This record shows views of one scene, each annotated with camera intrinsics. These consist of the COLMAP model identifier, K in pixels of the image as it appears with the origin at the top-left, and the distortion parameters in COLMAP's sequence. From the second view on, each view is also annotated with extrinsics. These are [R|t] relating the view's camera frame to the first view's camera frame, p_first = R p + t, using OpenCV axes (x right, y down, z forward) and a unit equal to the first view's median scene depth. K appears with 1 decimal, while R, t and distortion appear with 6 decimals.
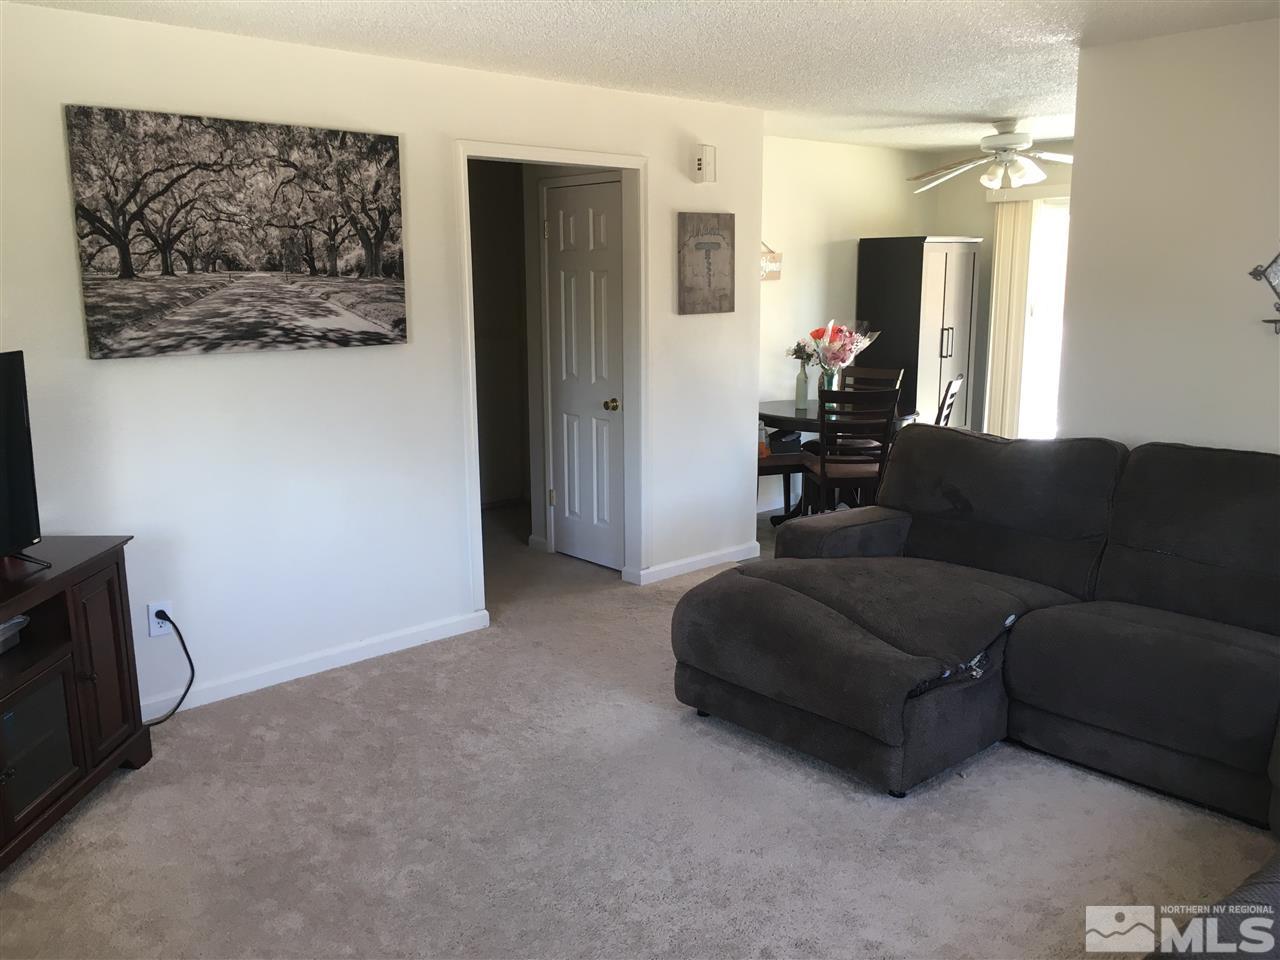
lens RADIAL K [[1066.2, 0, 640.0], [0, 1066.2, 480.0], [0, 0, 1]] dist [0.017294, -0.008012]
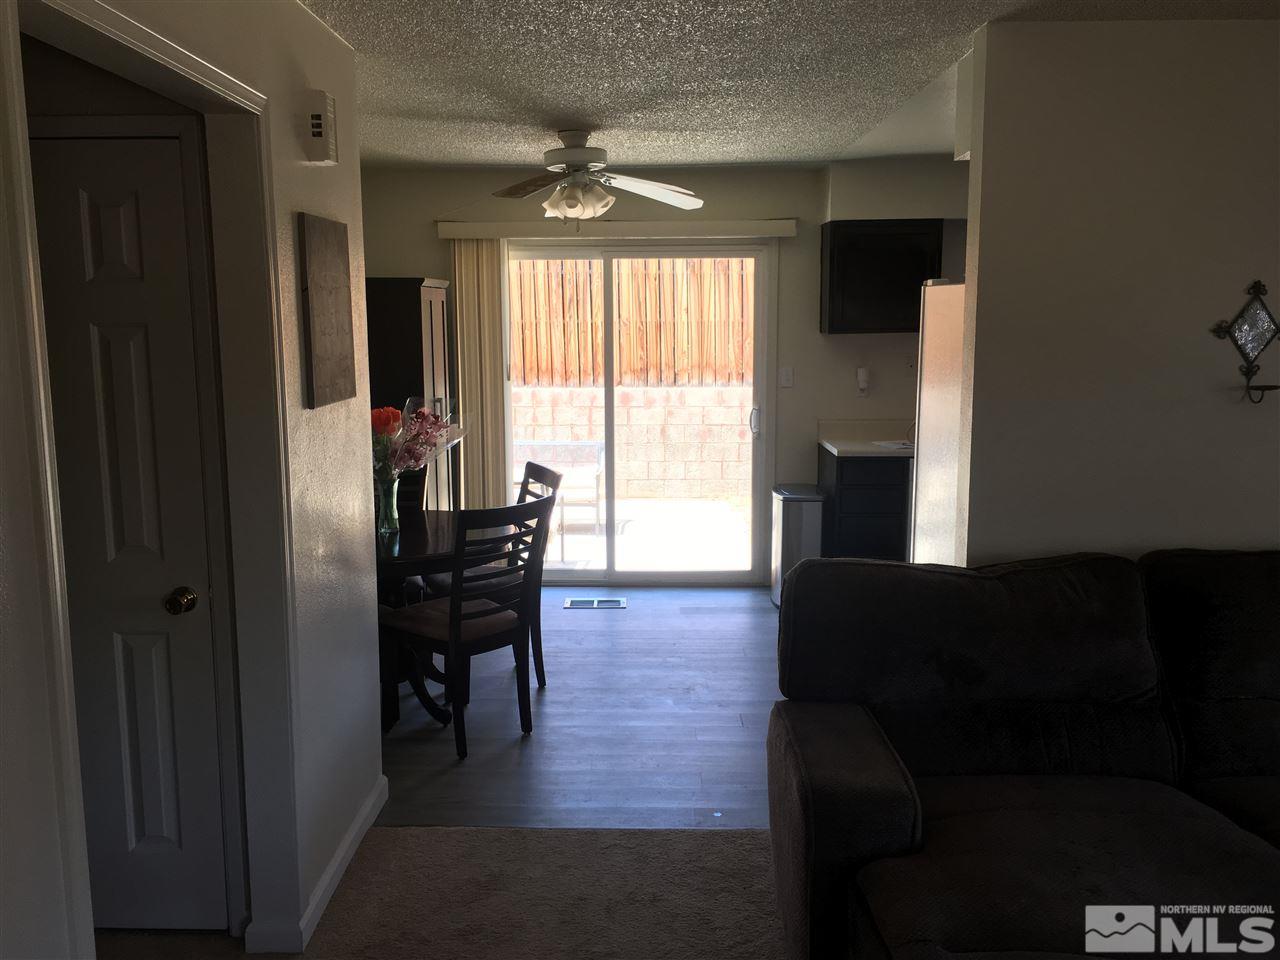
lens RADIAL K [[1066.2, 0, 640.0], [0, 1066.2, 480.0], [0, 0, 1]] dist [0.017294, -0.008012]
pose [[0.686587, -0.103710, 0.719613, -0.227322], [0.137598, 0.990422, 0.011455, -0.102498], [-0.713909, 0.091153, 0.694281, 0.517948]]
